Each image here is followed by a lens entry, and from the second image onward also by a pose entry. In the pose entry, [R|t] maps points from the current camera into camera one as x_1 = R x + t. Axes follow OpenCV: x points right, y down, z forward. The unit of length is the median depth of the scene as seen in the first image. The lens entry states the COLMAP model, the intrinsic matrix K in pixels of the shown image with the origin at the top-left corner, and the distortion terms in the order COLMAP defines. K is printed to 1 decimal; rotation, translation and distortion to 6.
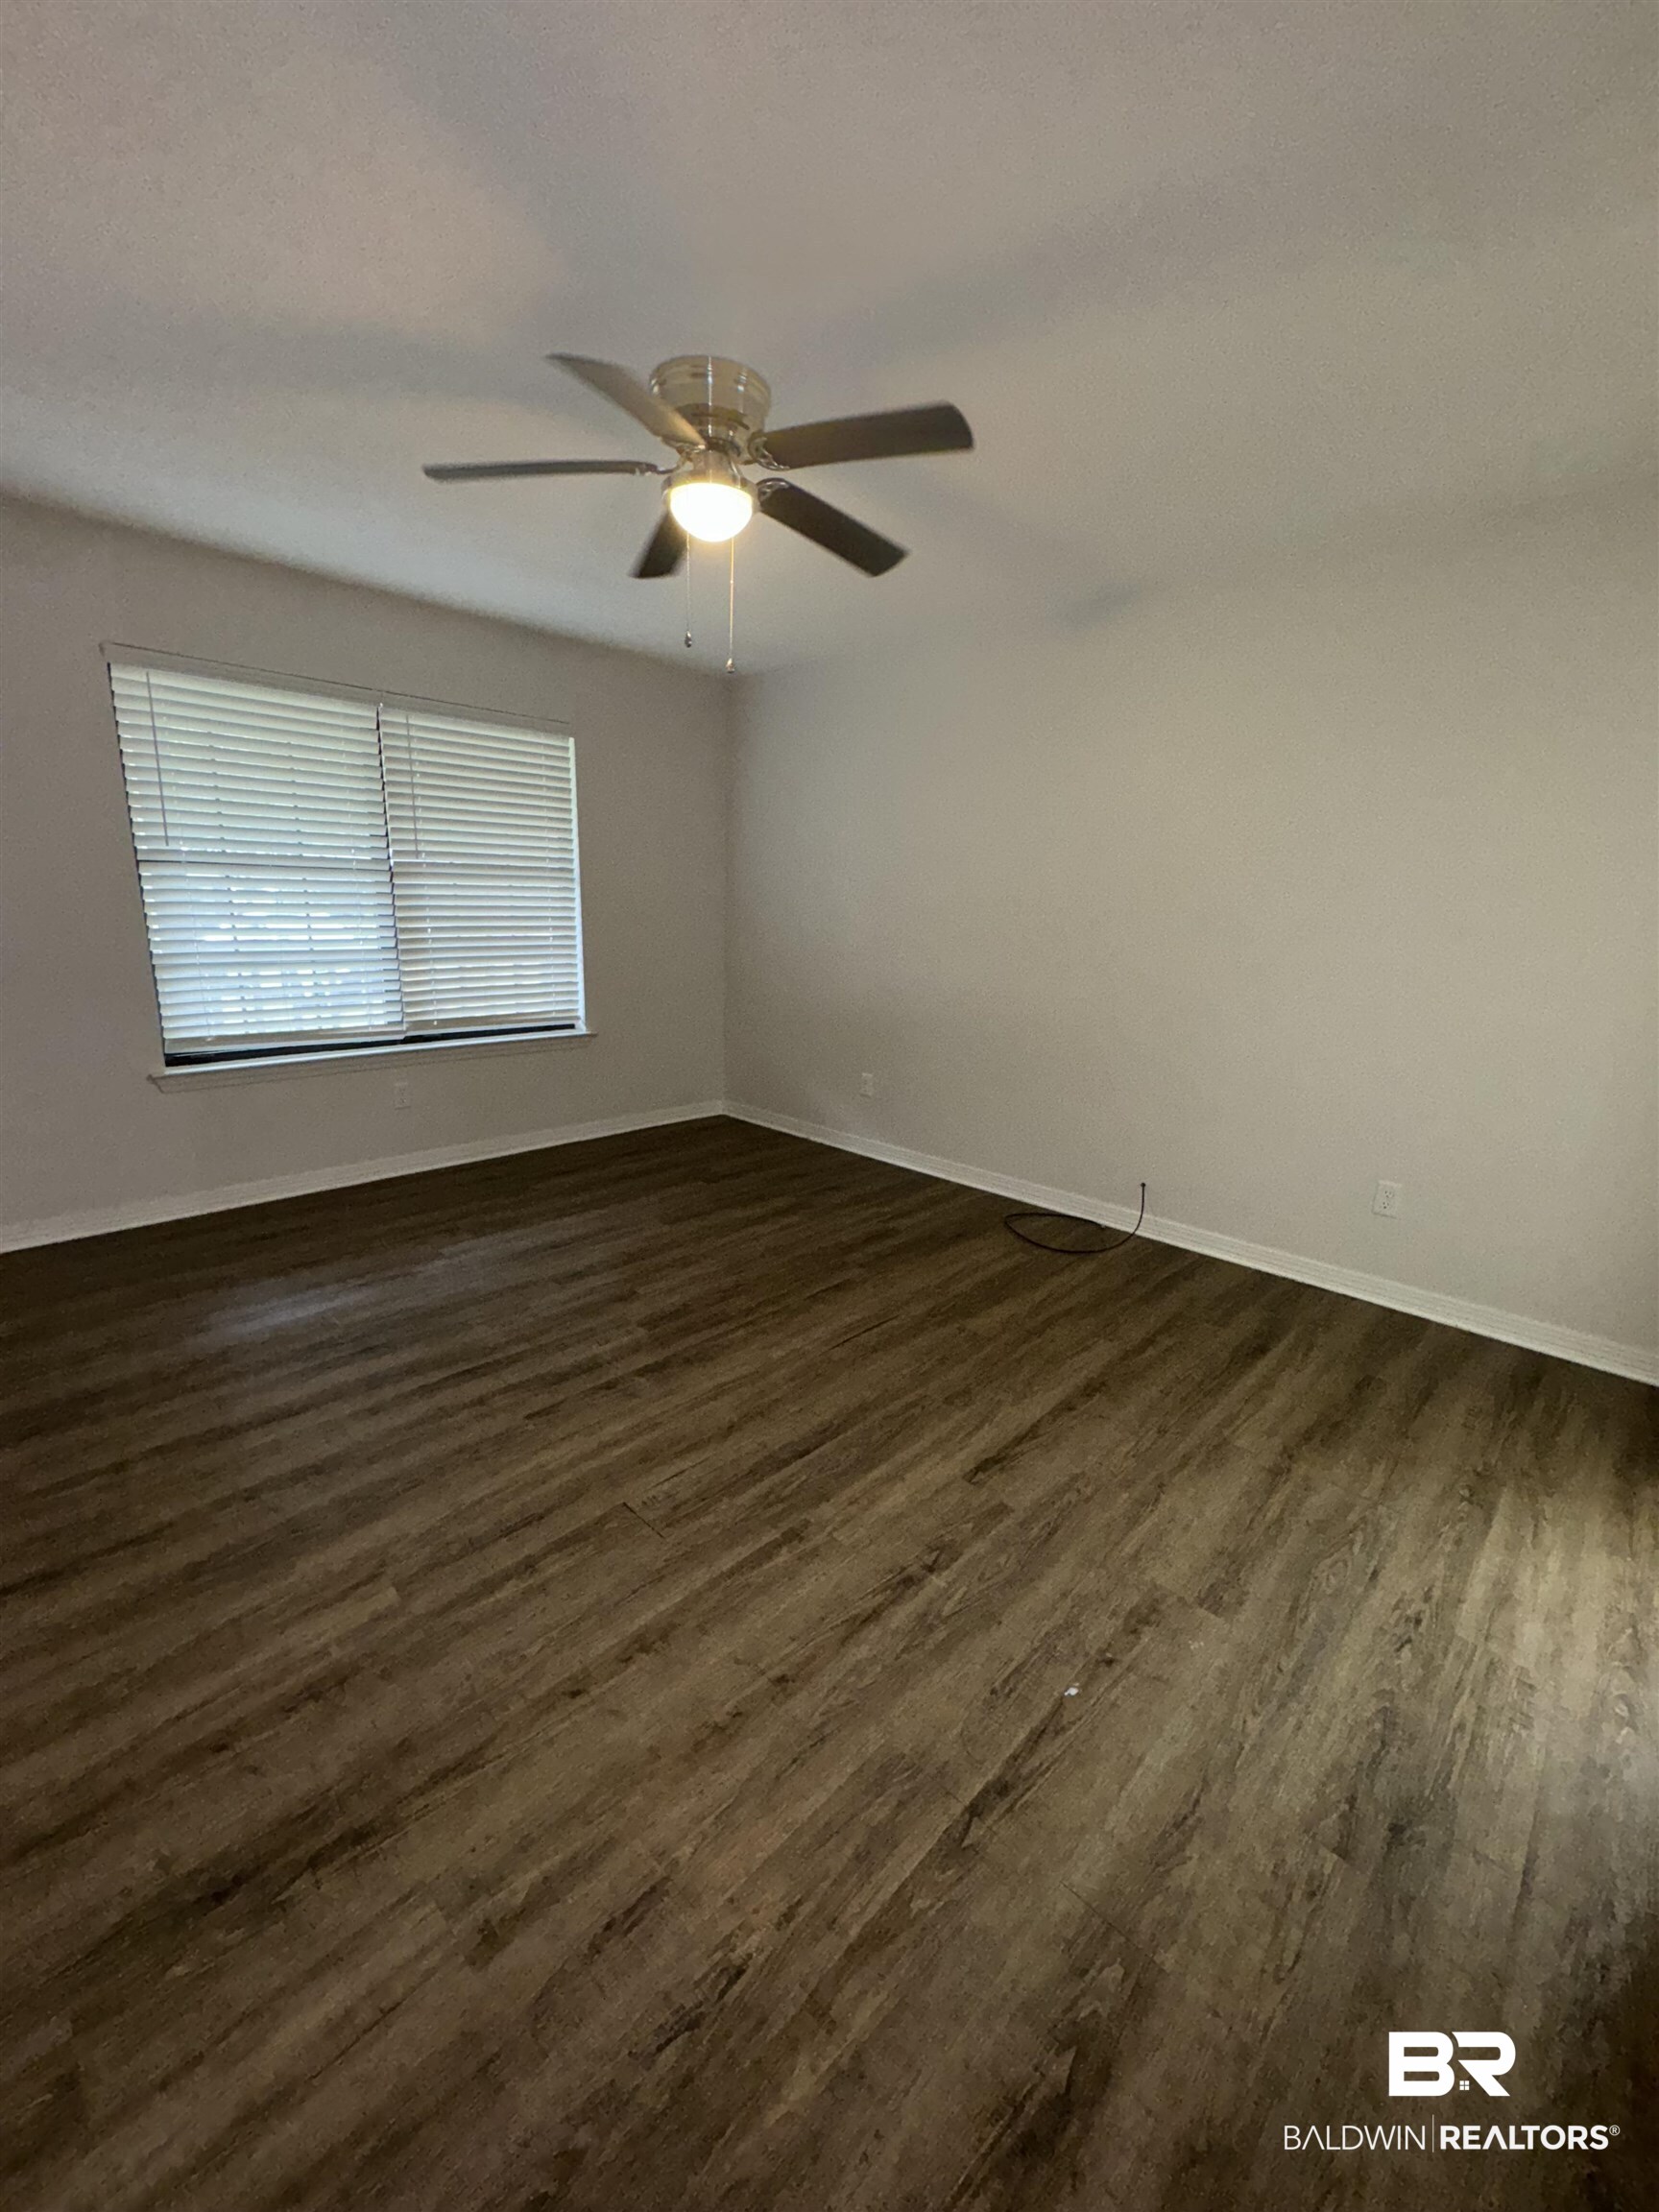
lens RADIAL K [[895.3, 0, 827.9], [0, 895.3, 1106.3], [0, 0, 1]] dist [-0.005538, 0.000506]
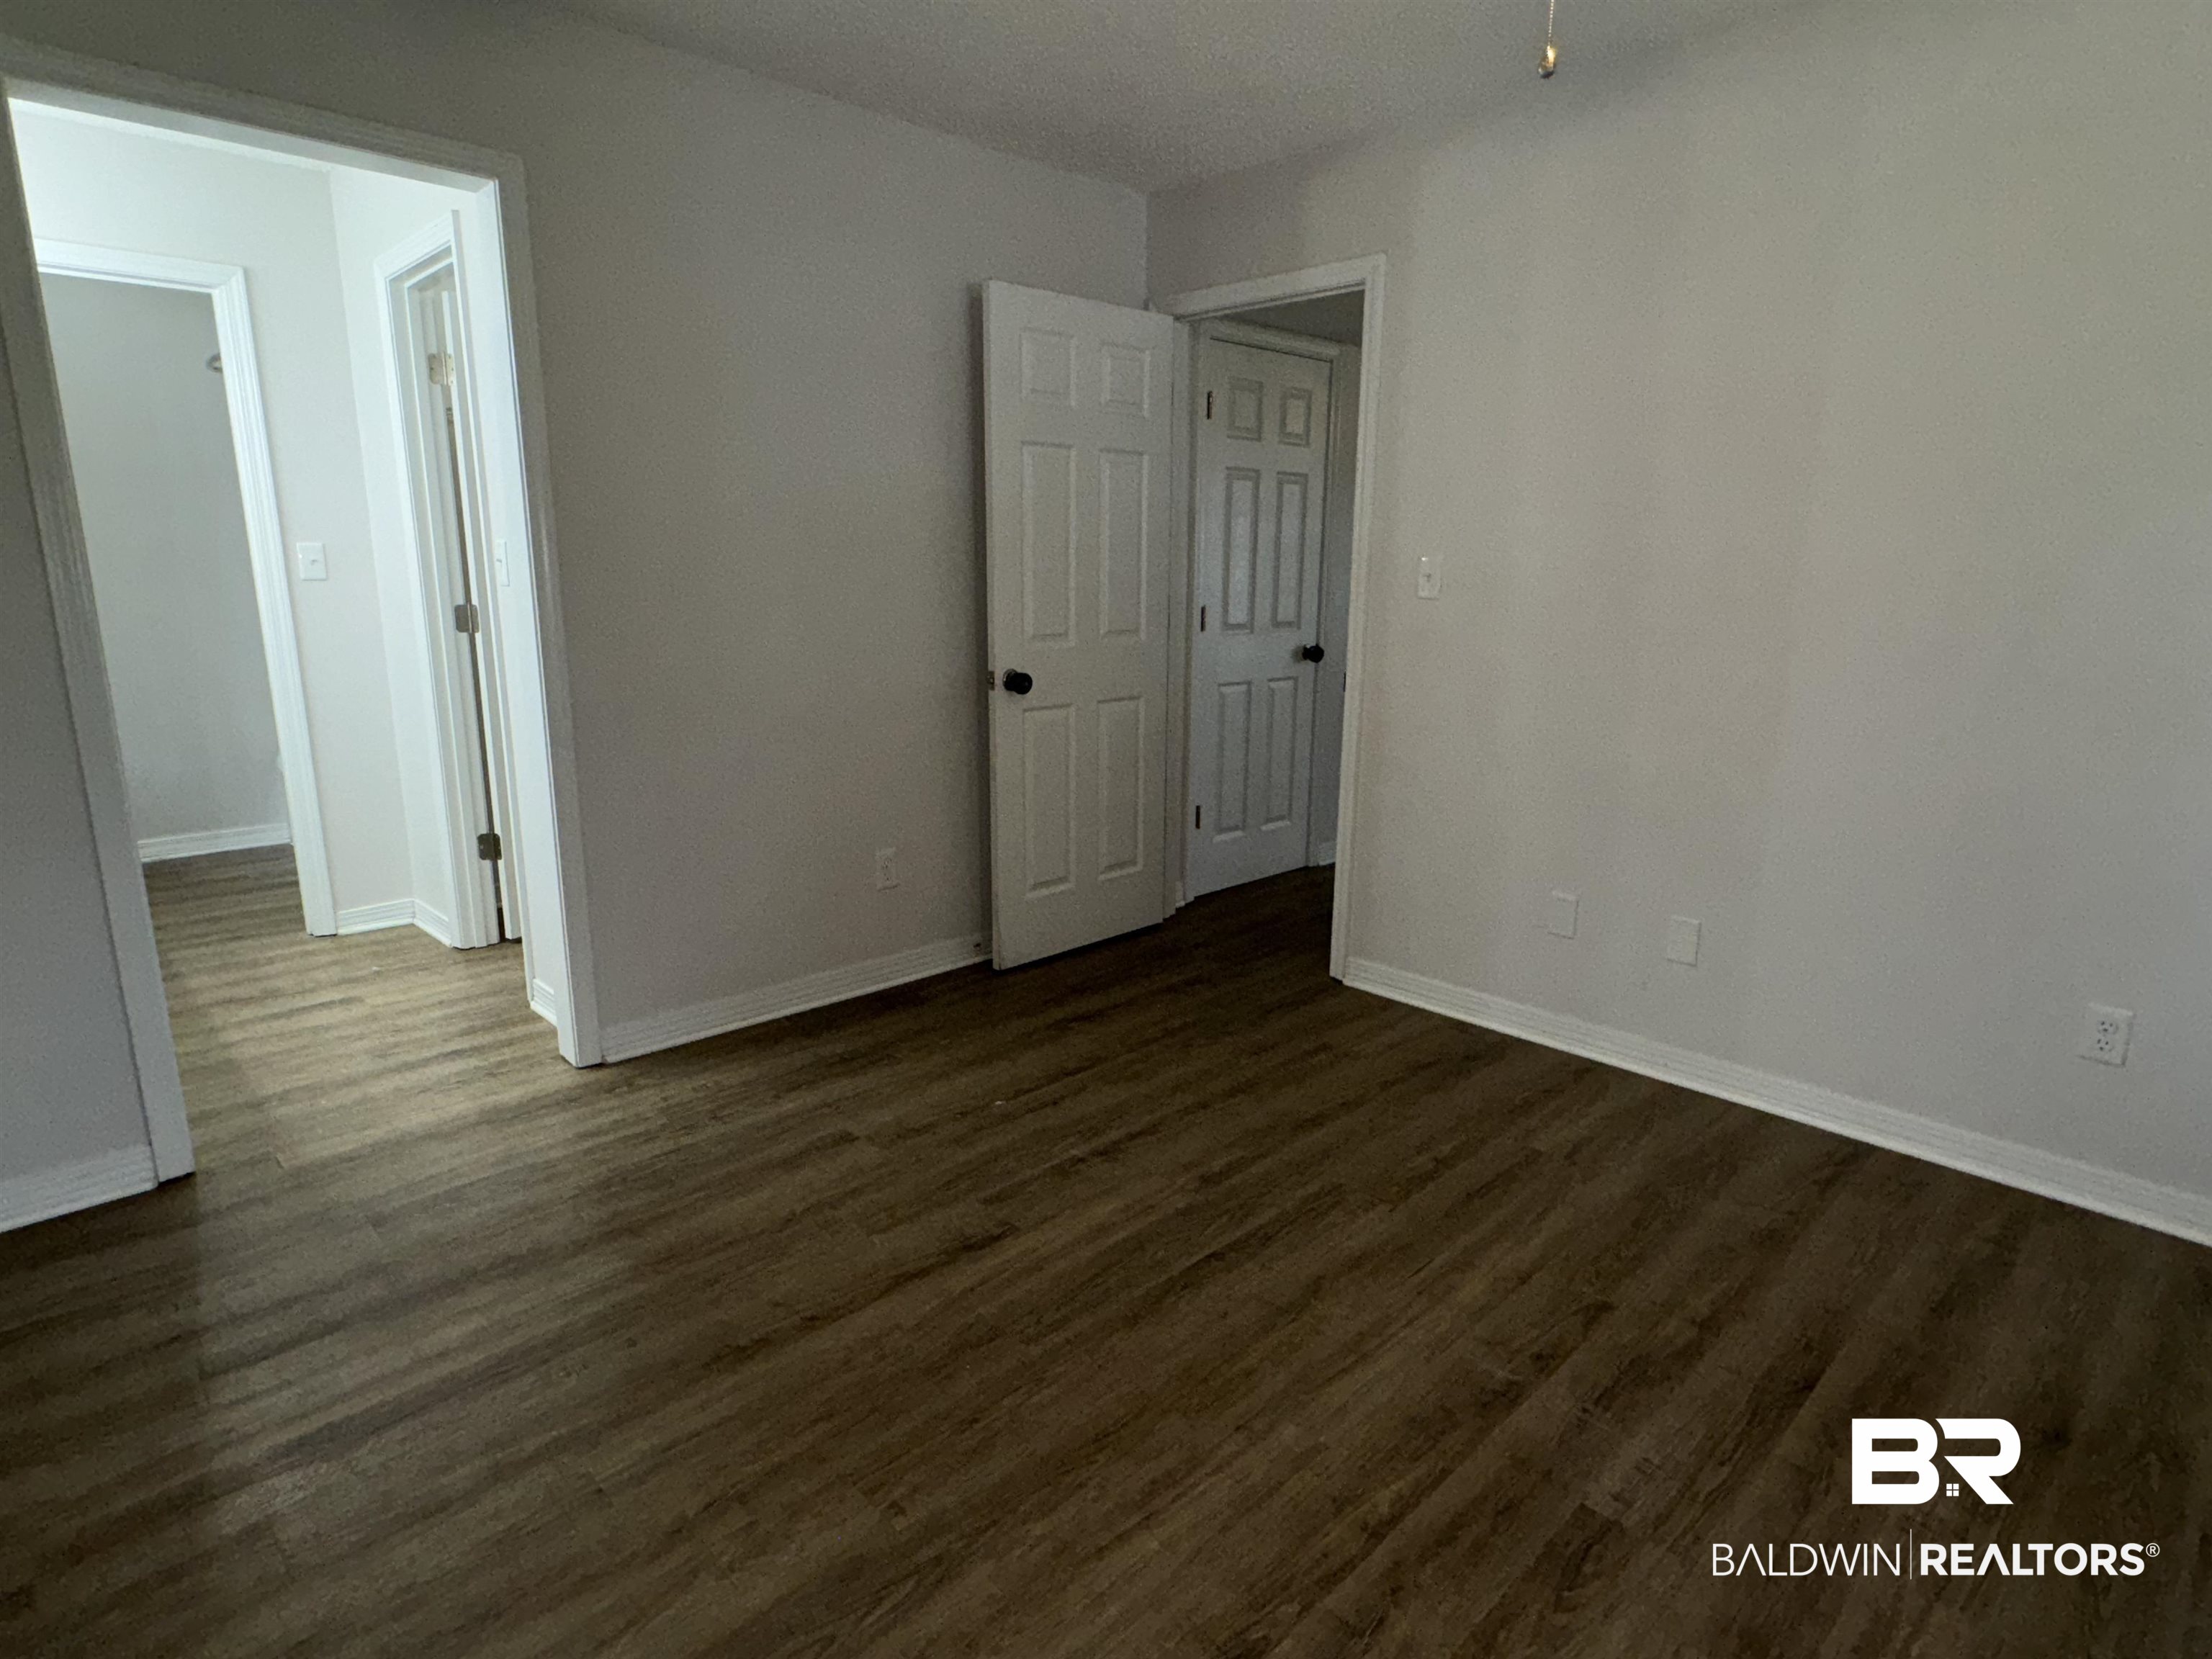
lens RADIAL K [[1197.2, 0, 1099.7], [0, 1197.2, 834.0], [0, 0, 1]] dist [-0.000548, 0.000140]
pose [[-0.998597, -0.048152, 0.022044, 0.068237], [-0.033427, 0.895969, 0.442857, -0.425487], [-0.041075, 0.441498, -0.896321, 1.853091]]
